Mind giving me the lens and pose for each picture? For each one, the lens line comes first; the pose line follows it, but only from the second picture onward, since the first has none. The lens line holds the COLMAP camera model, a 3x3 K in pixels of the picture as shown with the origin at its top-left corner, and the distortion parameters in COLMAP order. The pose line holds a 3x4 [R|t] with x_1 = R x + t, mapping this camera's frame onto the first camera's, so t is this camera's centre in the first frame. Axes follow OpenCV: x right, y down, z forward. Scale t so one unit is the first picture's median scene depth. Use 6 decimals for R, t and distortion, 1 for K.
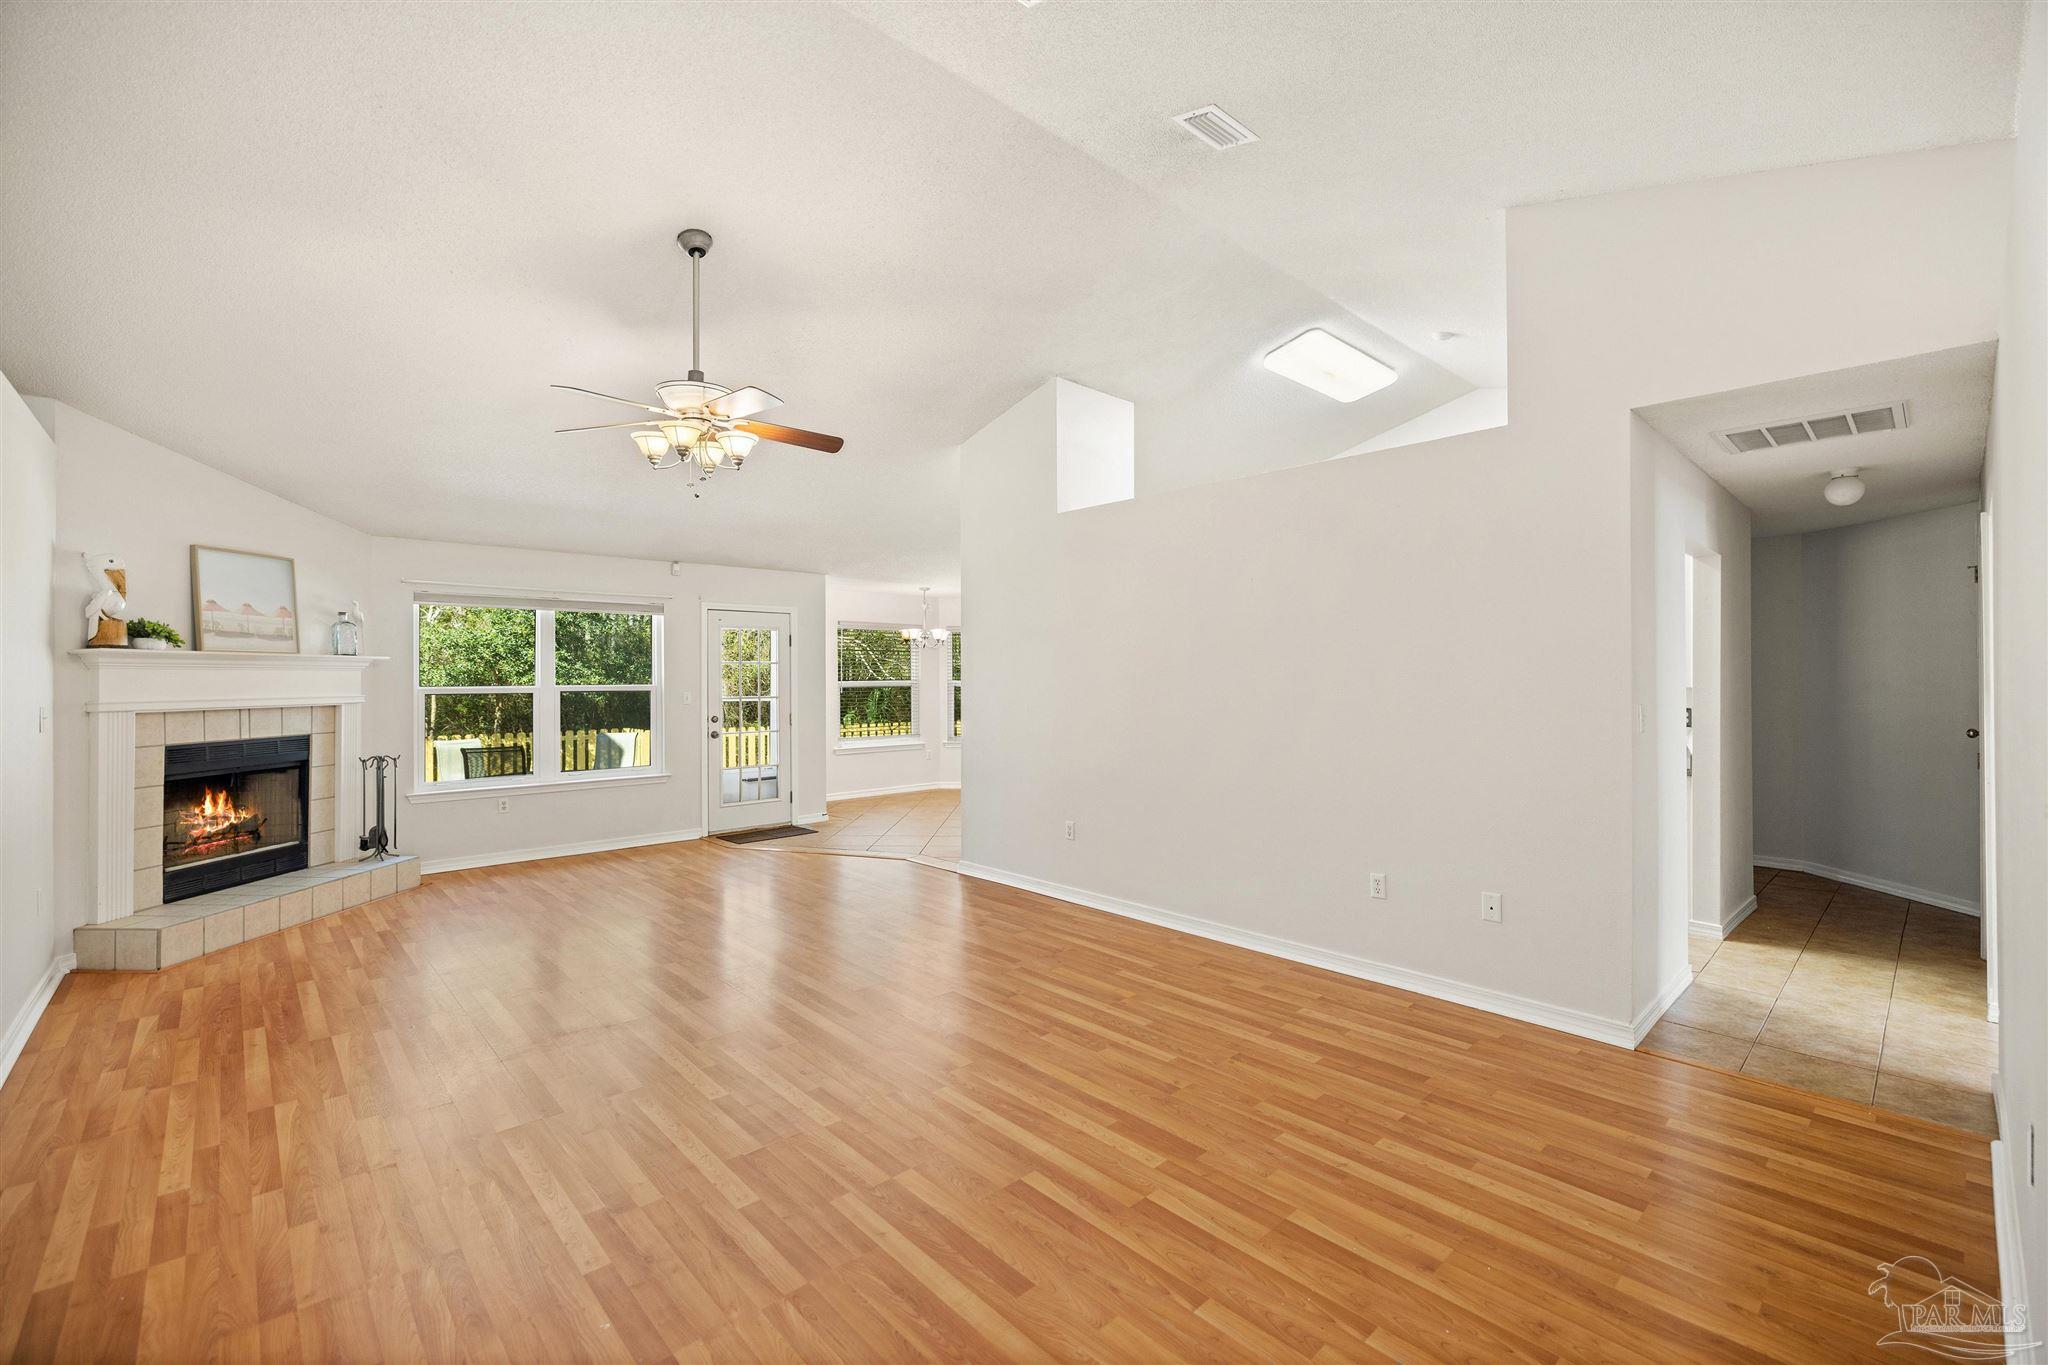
lens RADIAL K [[870.3, 0, 1037.7], [0, 870.3, 680.2], [0, 0, 1]] dist [0.001271, 0.000322]
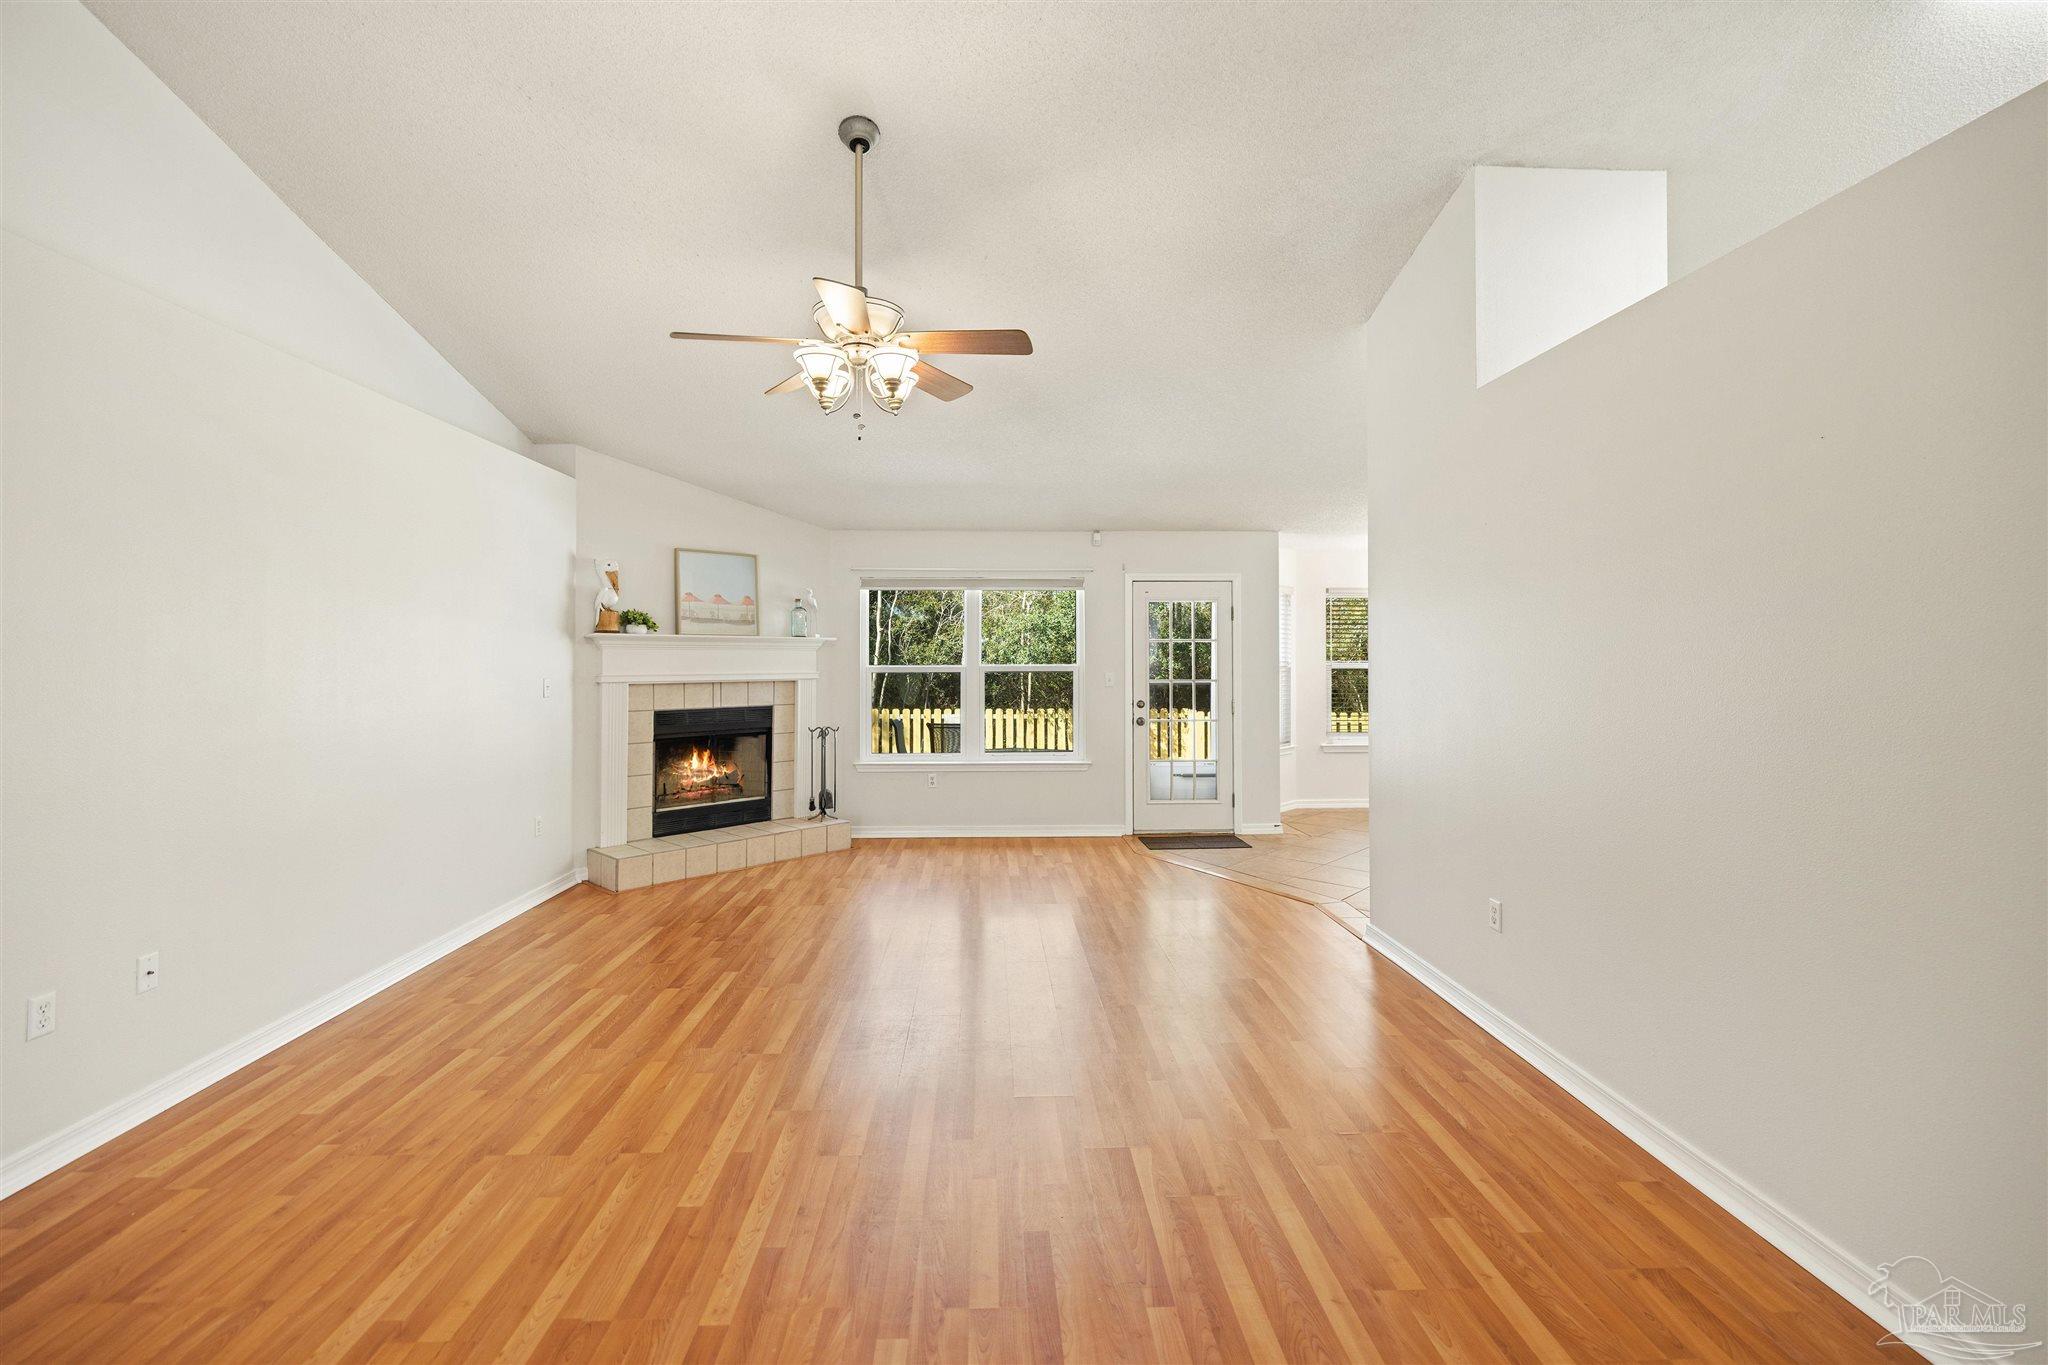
lens RADIAL K [[874.9, 0, 1092.3], [0, 874.9, 650.4], [0, 0, 1]] dist [-0.001311, -0.000162]
pose [[0.748564, -0.002694, -0.663057, 0.265079], [-0.004583, 0.999947, -0.009237, -0.002248], [0.663046, 0.009953, 0.748512, 0.425800]]
